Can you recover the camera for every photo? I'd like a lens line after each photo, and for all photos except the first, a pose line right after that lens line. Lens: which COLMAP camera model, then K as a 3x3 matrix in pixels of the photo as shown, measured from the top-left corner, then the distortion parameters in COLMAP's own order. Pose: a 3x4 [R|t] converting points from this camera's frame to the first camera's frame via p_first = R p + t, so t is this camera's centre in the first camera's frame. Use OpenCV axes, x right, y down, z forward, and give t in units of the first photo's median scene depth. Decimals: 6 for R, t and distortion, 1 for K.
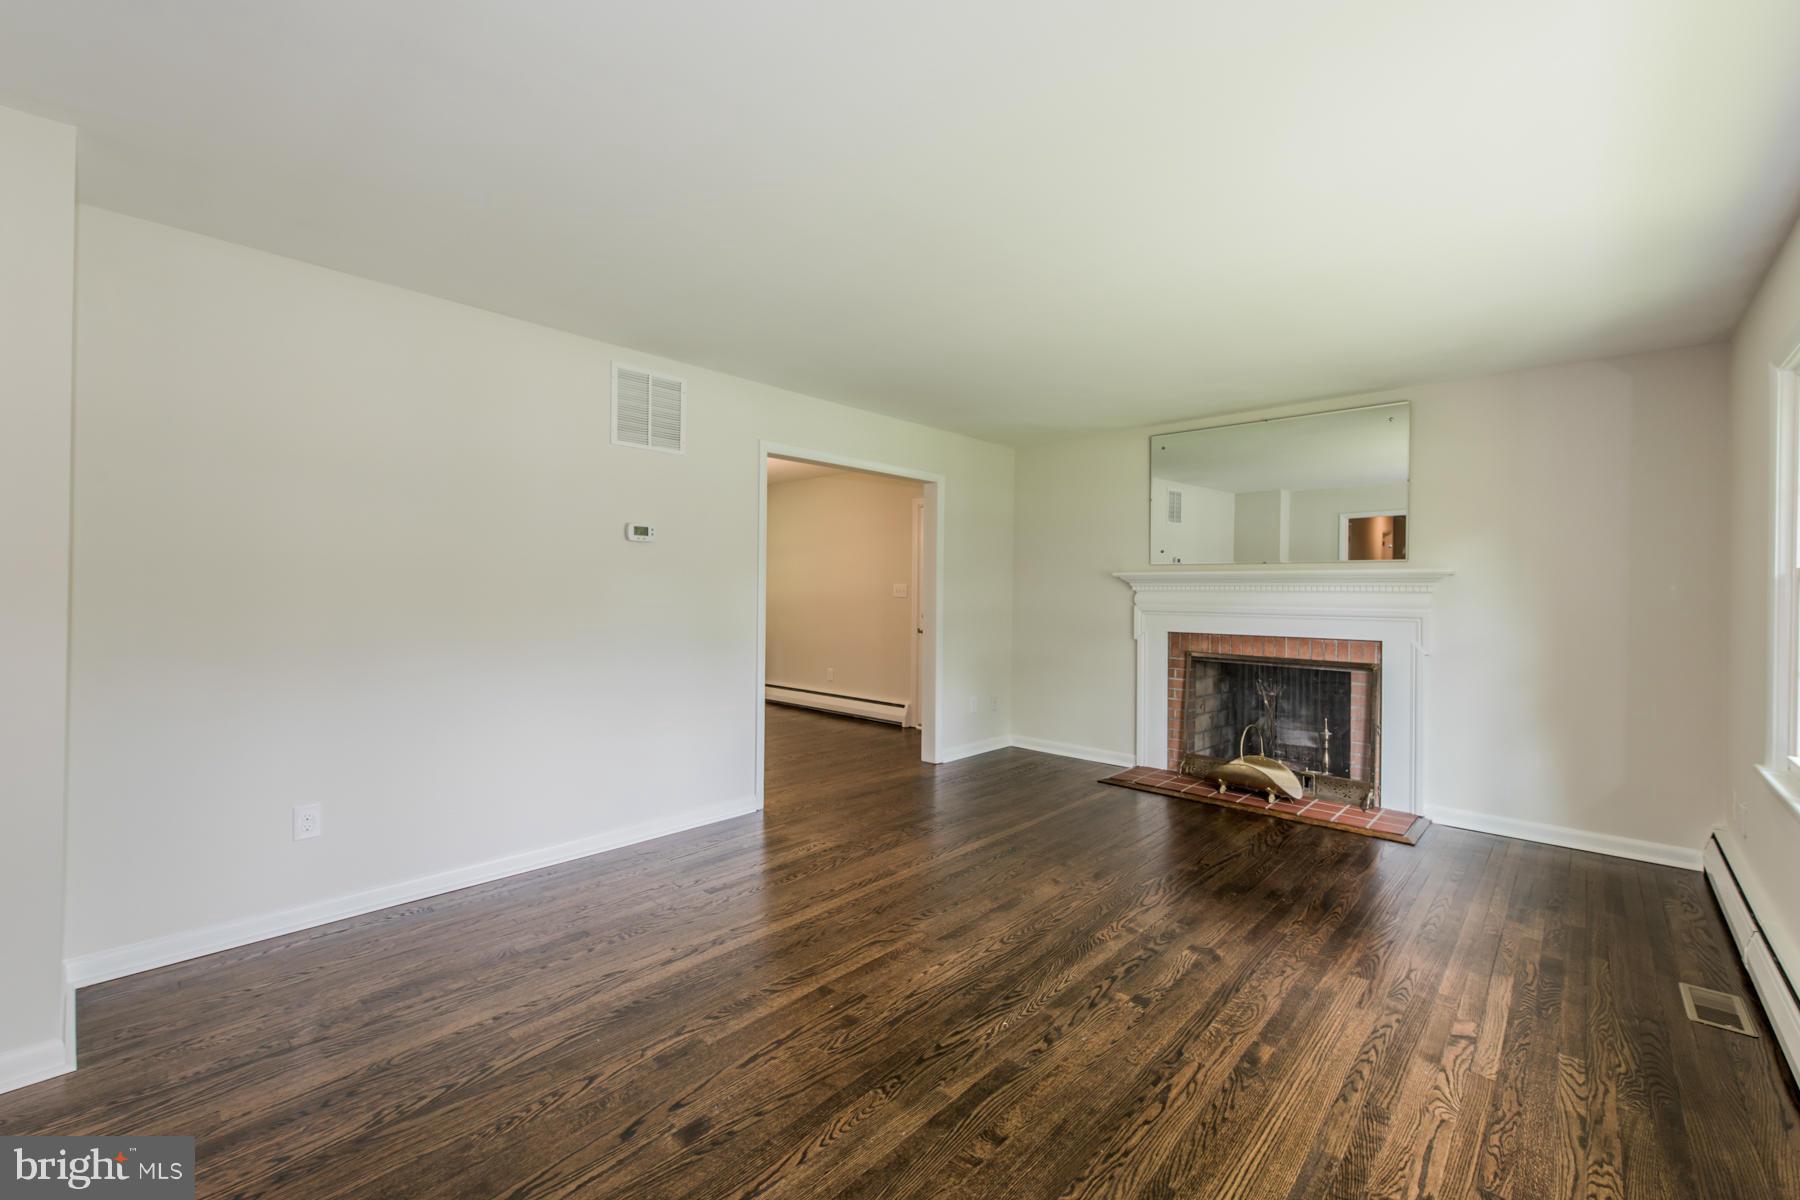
lens RADIAL K [[731.7, 0, 903.9], [0, 731.7, 590.8], [0, 0, 1]] dist [0.026117, -0.008006]
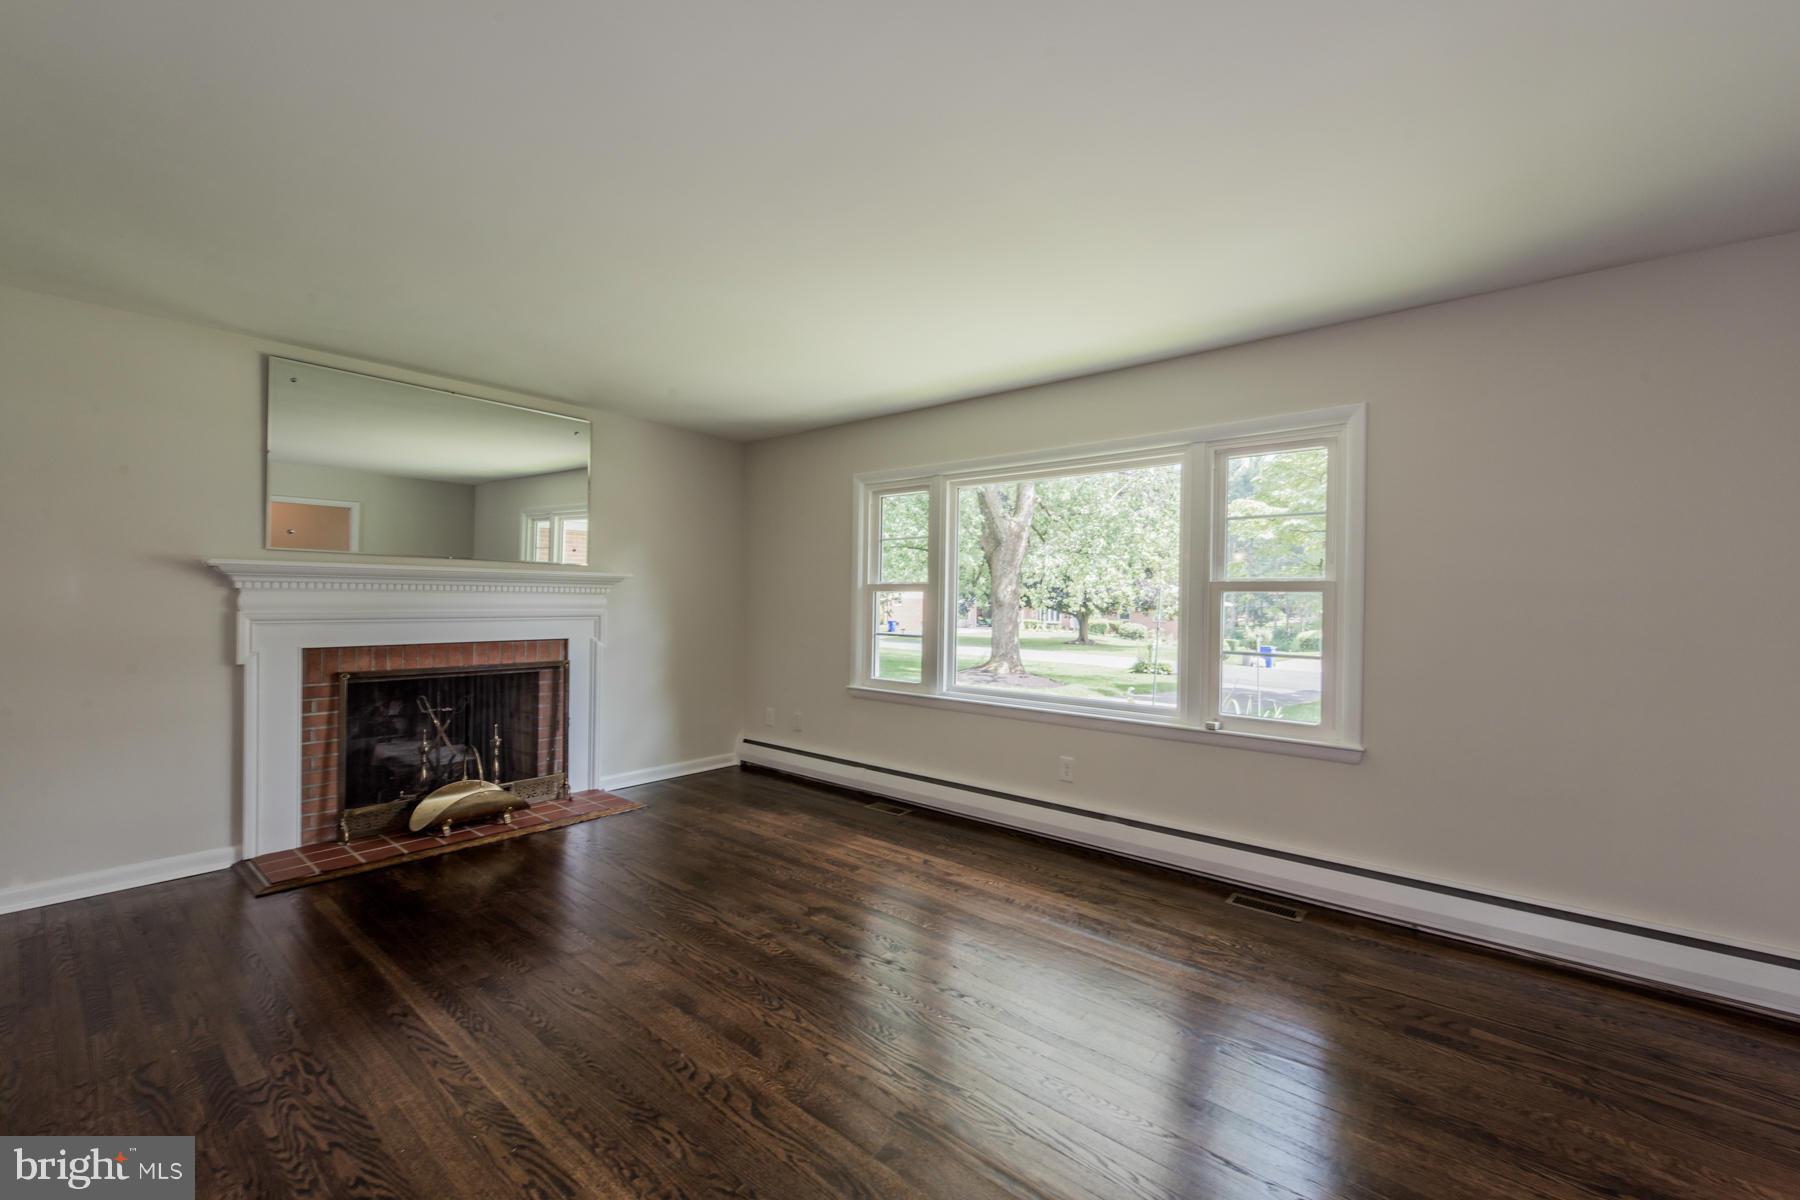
lens RADIAL K [[730.8, 0, 926.4], [0, 730.8, 604.1], [0, 0, 1]] dist [0.003446, -0.000094]
pose [[-0.062451, -0.015645, 0.997925, -0.492090], [-0.014268, 0.999789, 0.014781, -0.006390], [-0.997946, -0.013315, -0.062662, 0.606720]]
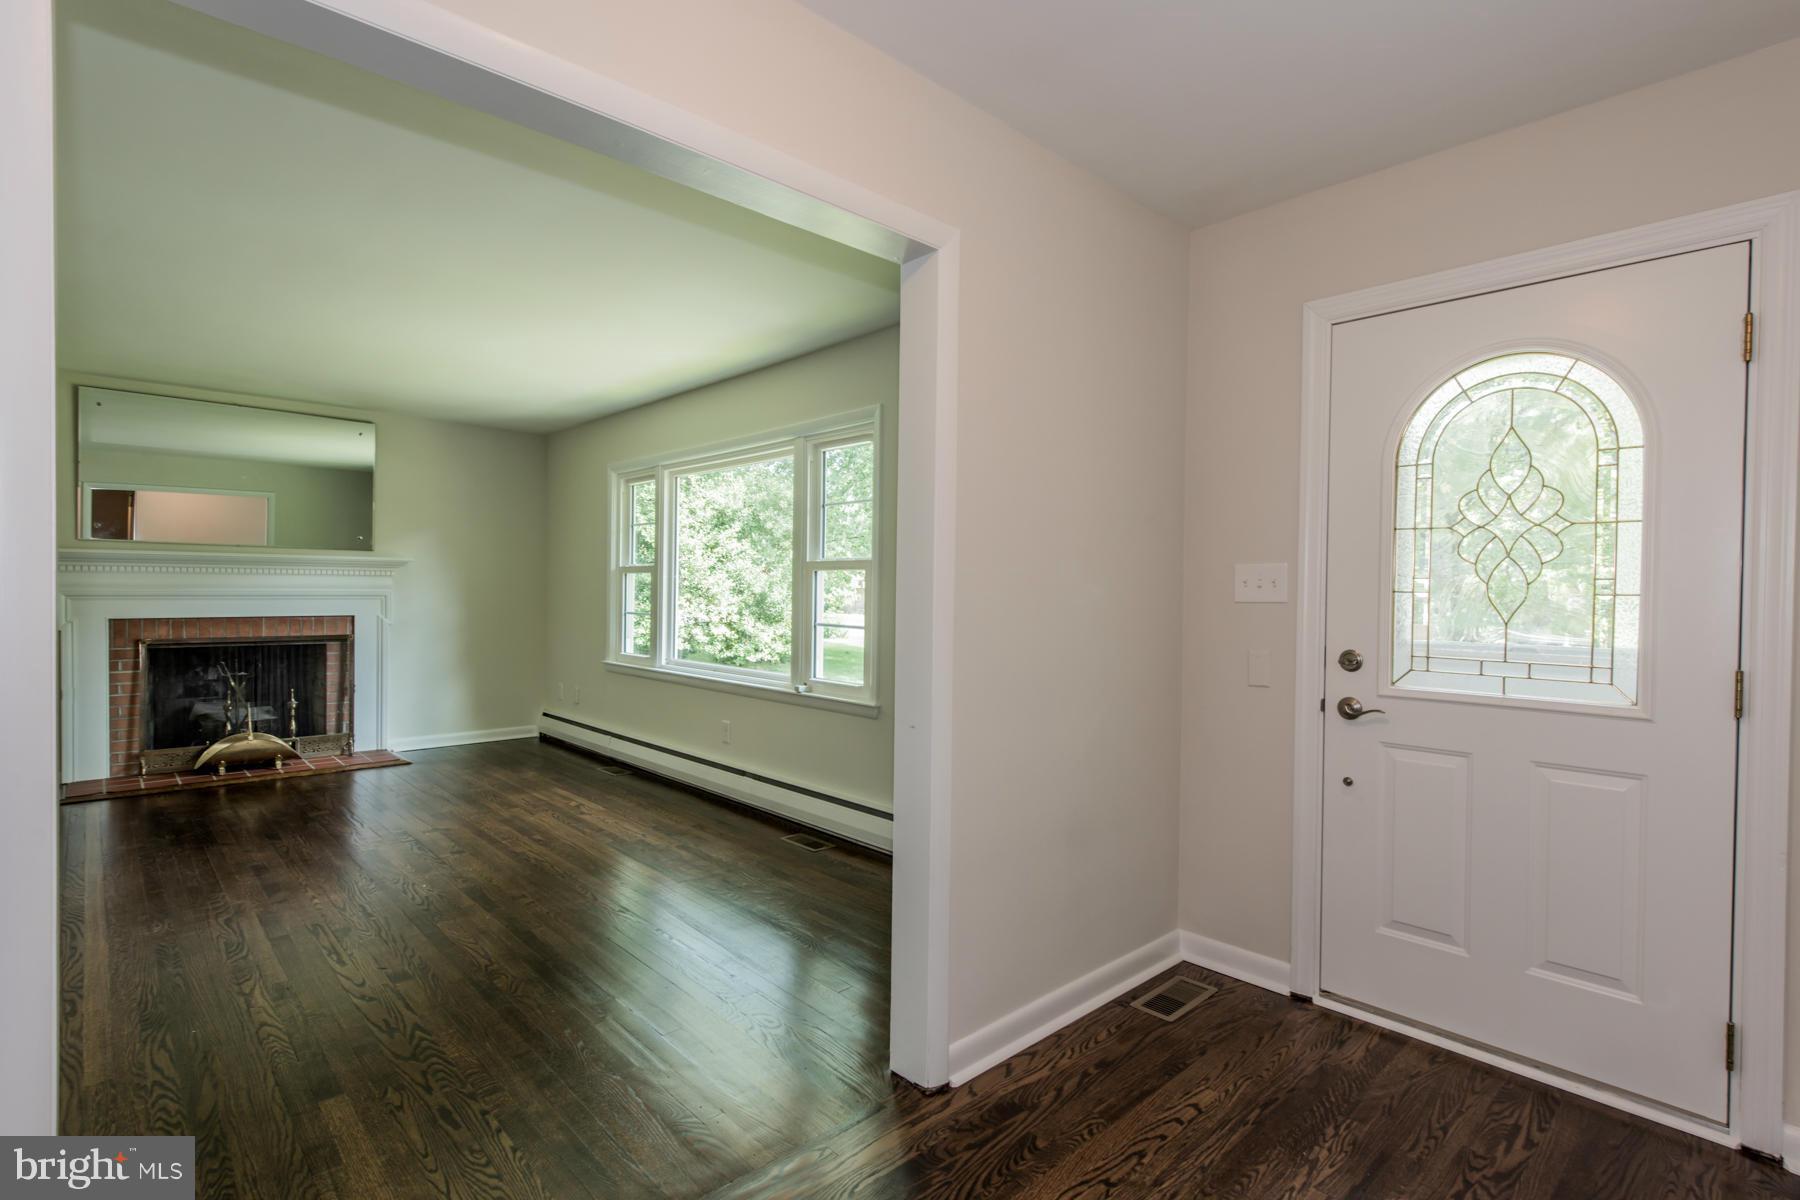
lens RADIAL K [[858.3, 0, 911.4], [0, 858.3, 604.2], [0, 0, 1]] dist [-0.000615, -0.000638]
pose [[0.062920, -0.025931, 0.997682, -0.782593], [-0.012696, 0.999561, 0.026780, -0.000348], [-0.997938, -0.014351, 0.062564, -0.006247]]
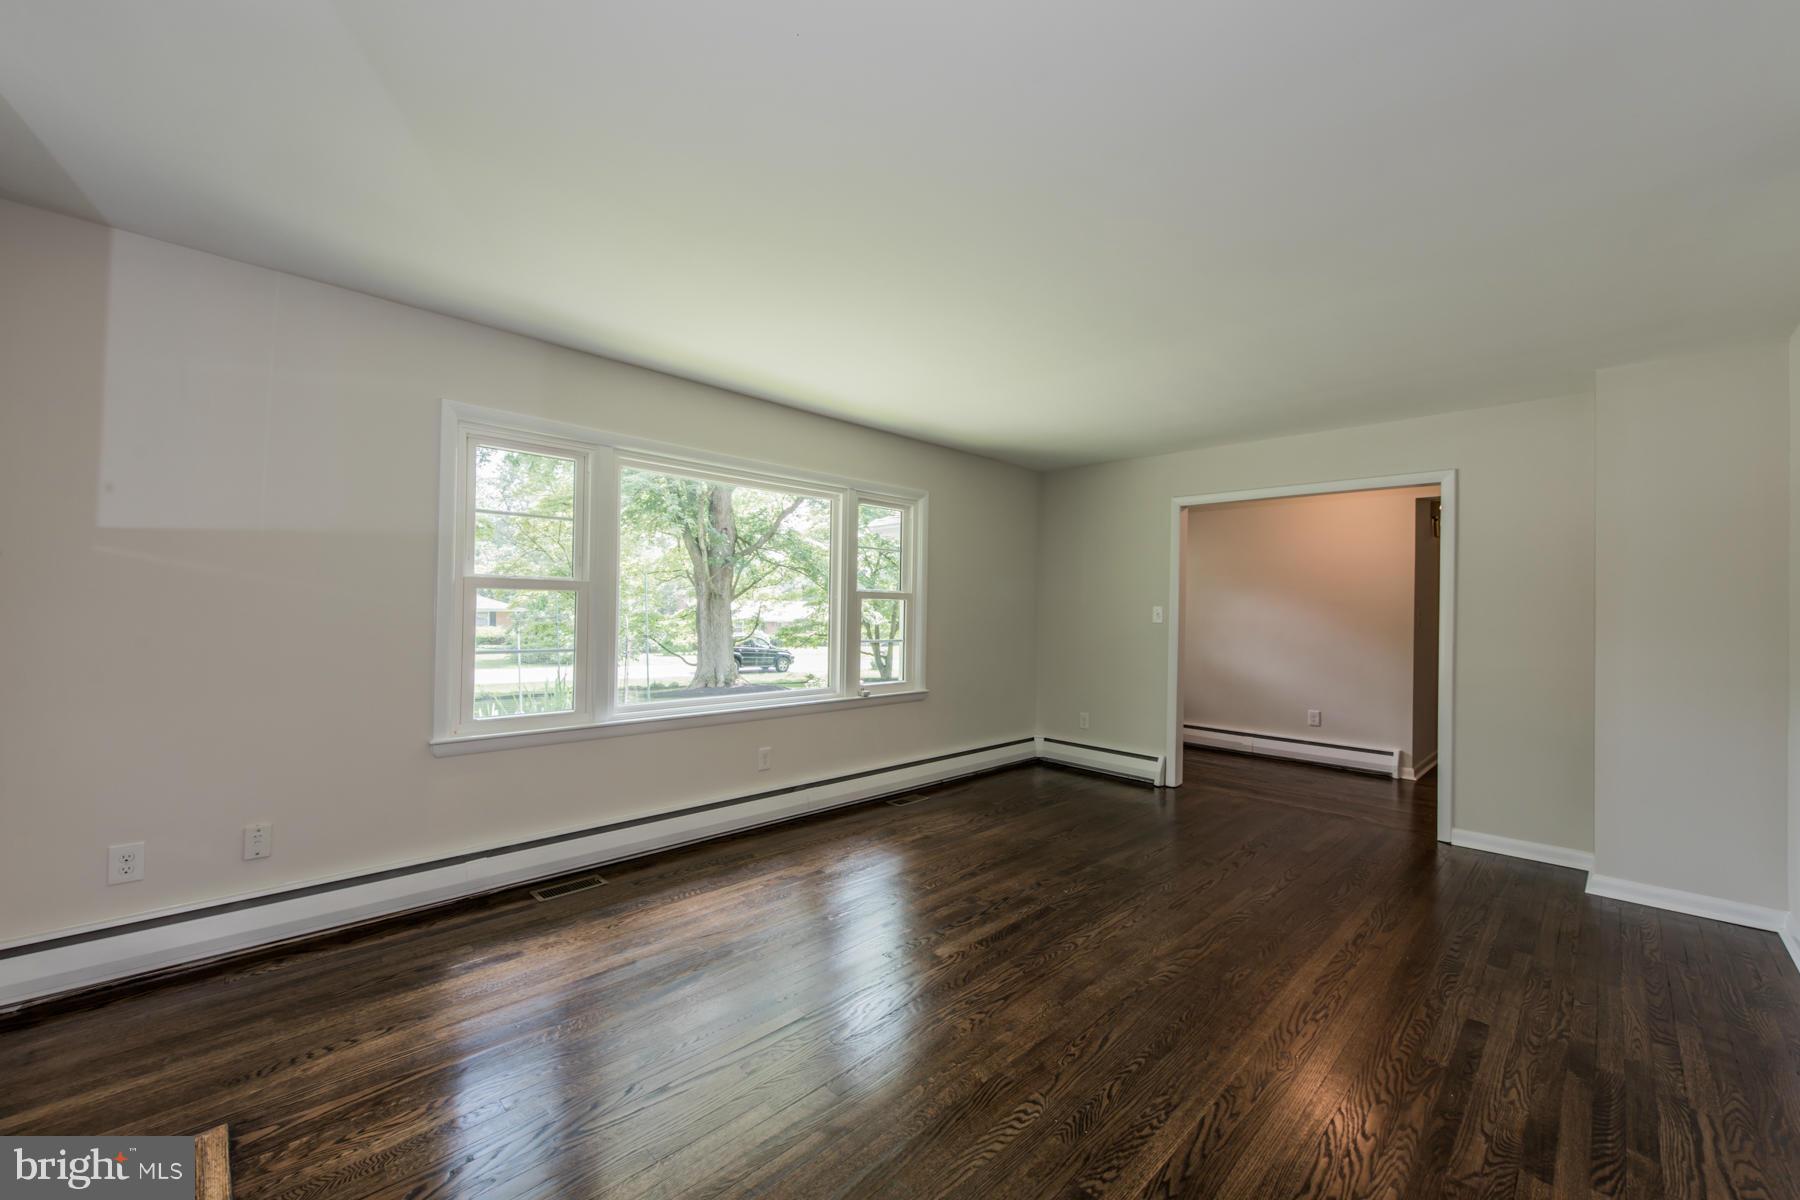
lens RADIAL K [[704.5, 0, 903.9], [0, 704.5, 605.5], [0, 0, 1]] dist [0.020991, -0.007189]
pose [[-0.998747, -0.027705, 0.041667, 0.239818], [-0.027941, 0.999597, -0.005089, 0.002265], [-0.041509, -0.006246, -0.999119, 1.388803]]
